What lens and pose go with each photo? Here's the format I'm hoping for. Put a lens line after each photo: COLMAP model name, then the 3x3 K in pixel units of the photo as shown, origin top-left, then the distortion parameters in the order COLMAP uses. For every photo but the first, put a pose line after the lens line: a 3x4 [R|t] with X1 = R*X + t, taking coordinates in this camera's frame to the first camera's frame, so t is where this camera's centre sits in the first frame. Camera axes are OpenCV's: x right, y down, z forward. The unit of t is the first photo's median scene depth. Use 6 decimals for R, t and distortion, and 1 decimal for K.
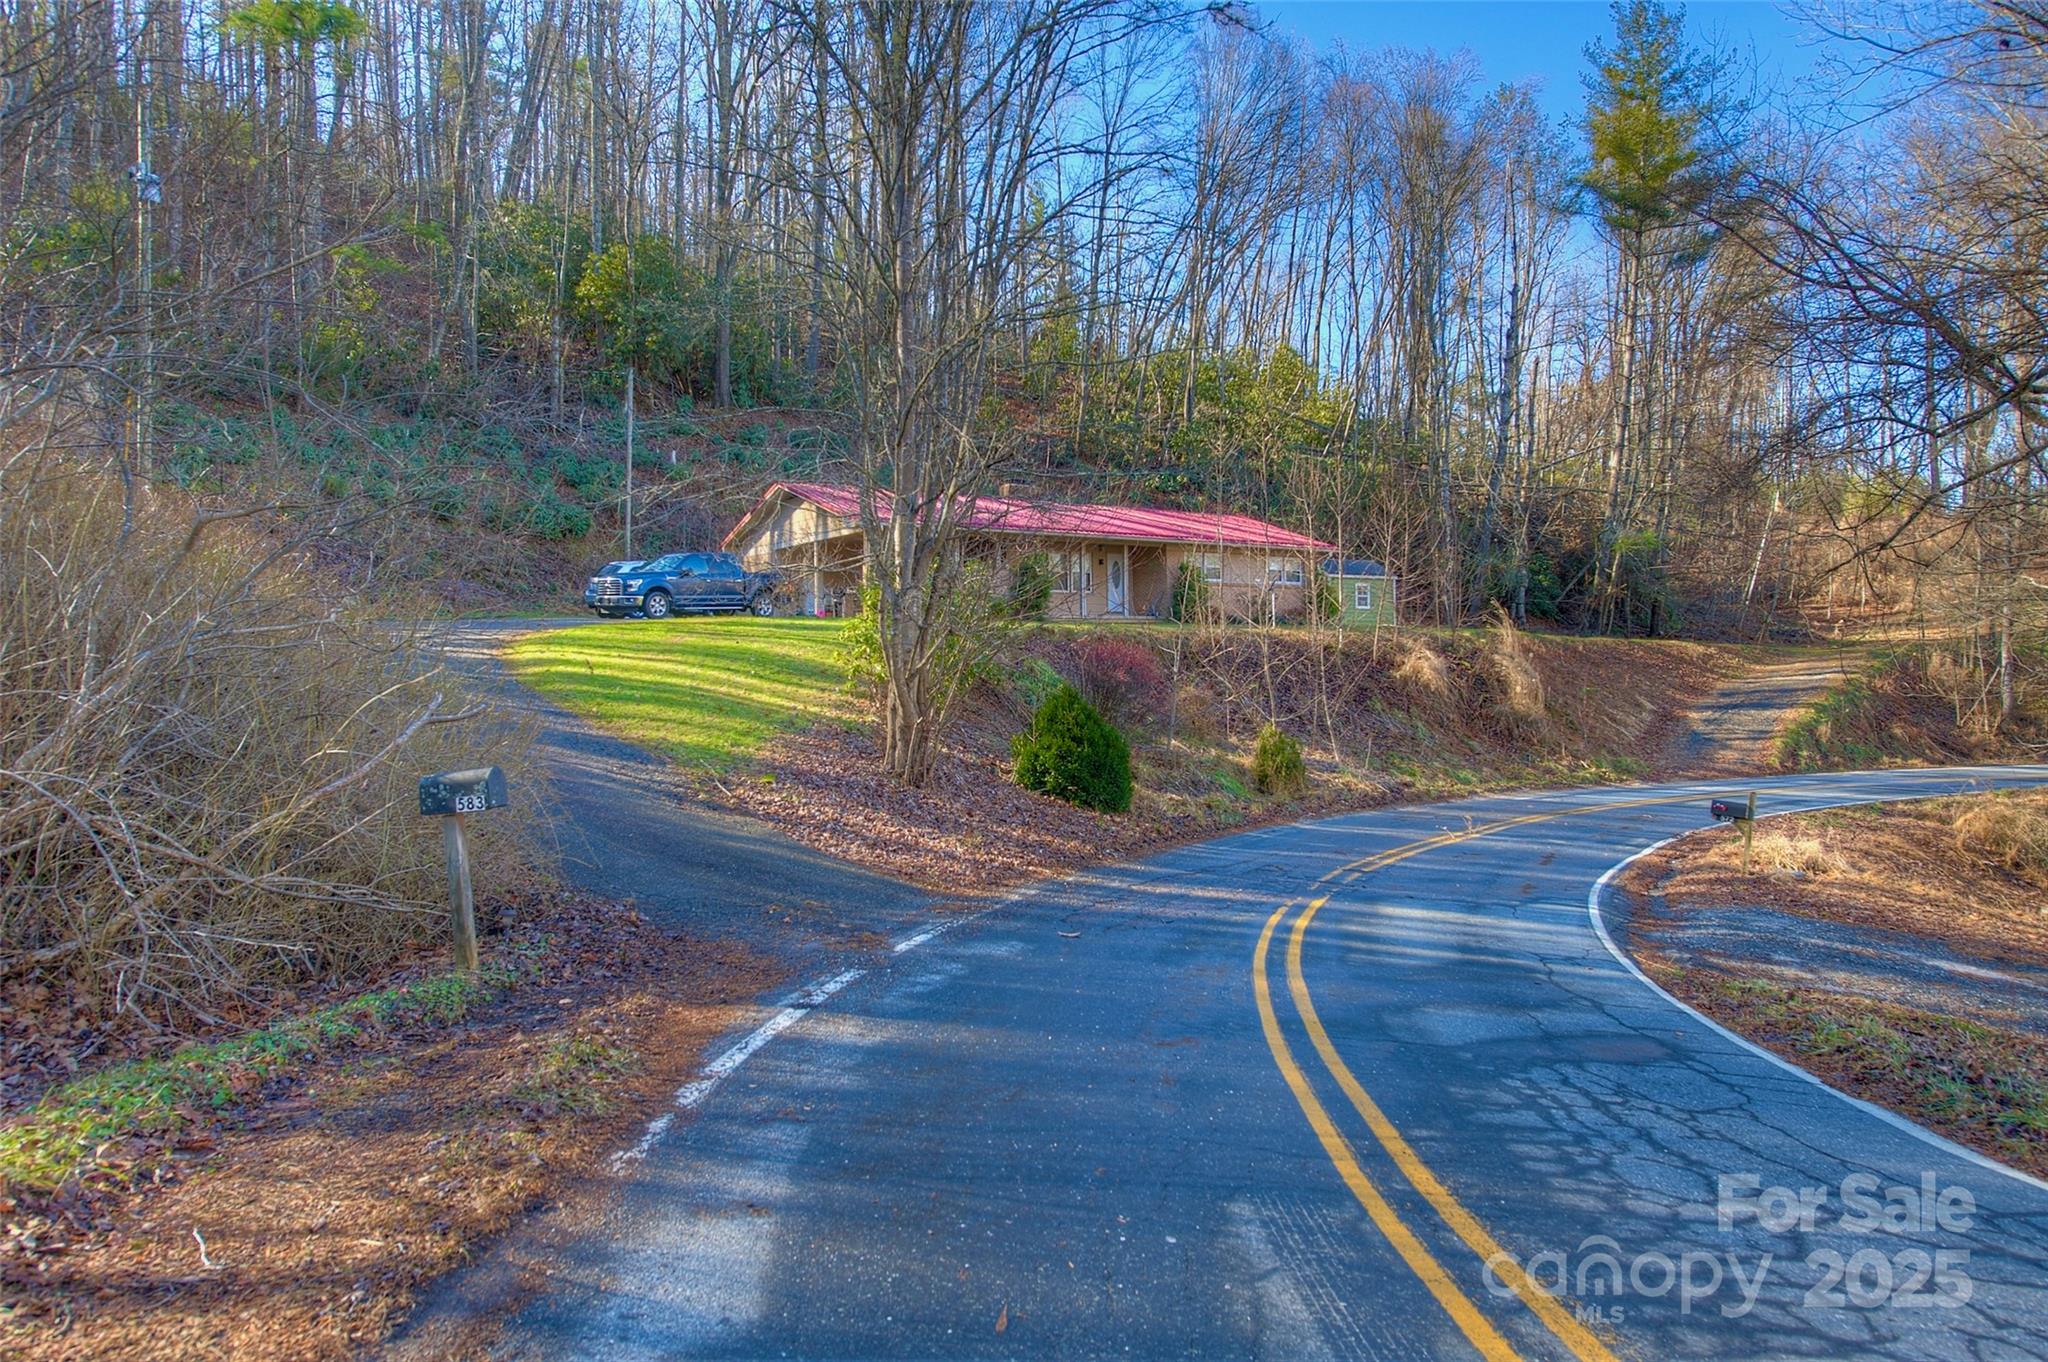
lens RADIAL K [[1352.8, 0, 1024.0], [0, 1352.8, 681.0], [0, 0, 1]] dist [0.004403, 0.006132]
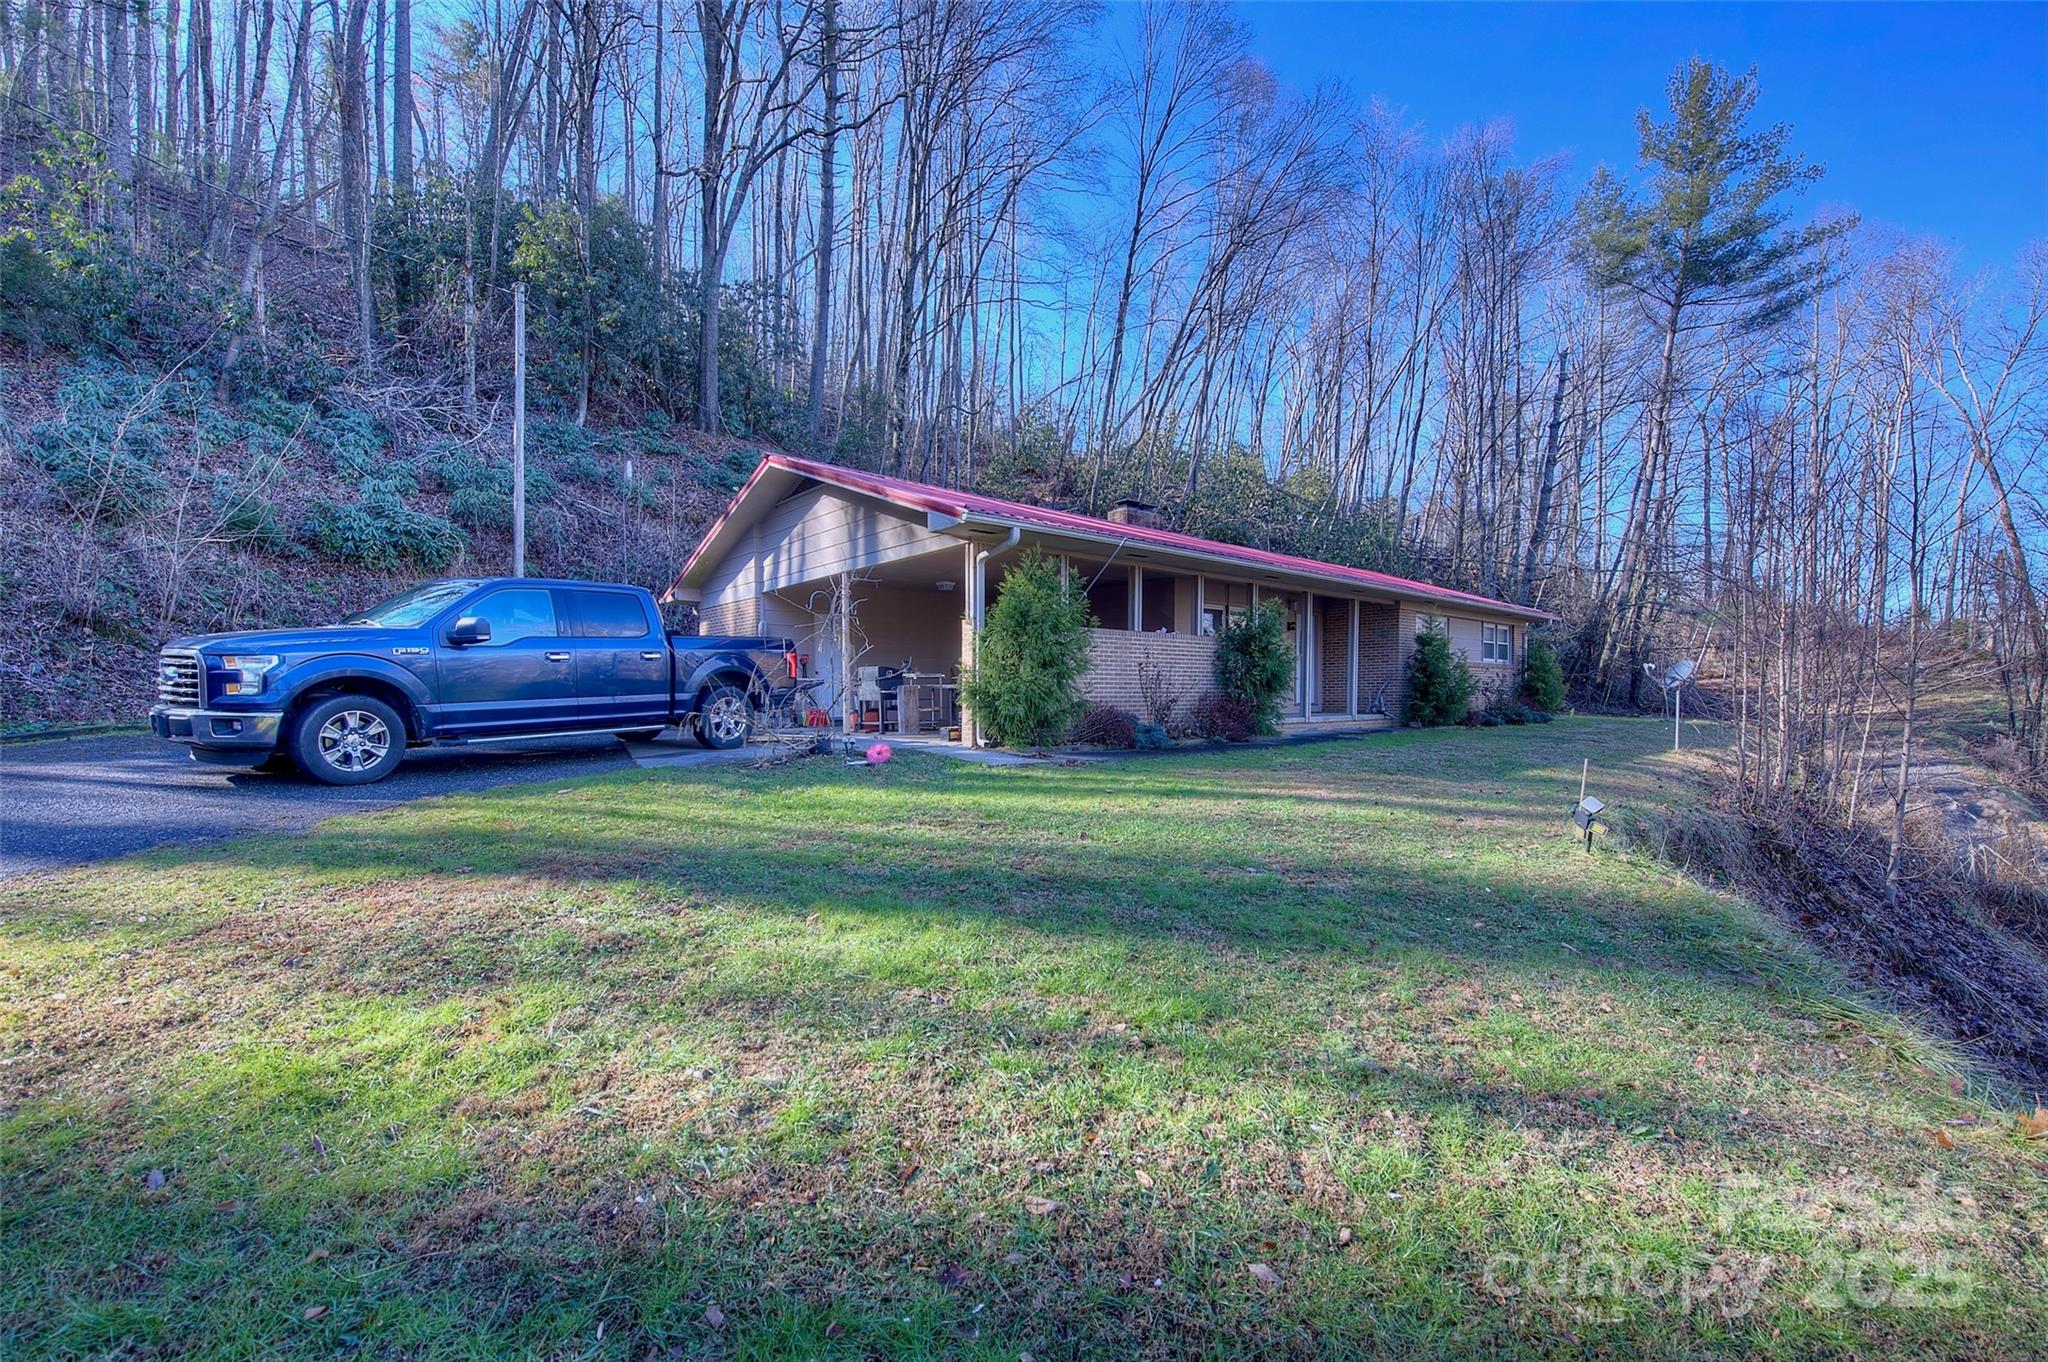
lens RADIAL K [[832.5, 0, 1024.8], [0, 832.5, 691.7], [0, 0, 1]] dist [-0.007087, -0.000308]
pose [[0.994778, 0.000297, 0.102060, -0.118812], [0.001357, 0.999869, -0.016135, -0.053803], [-0.102051, 0.016189, 0.994647, 0.675859]]
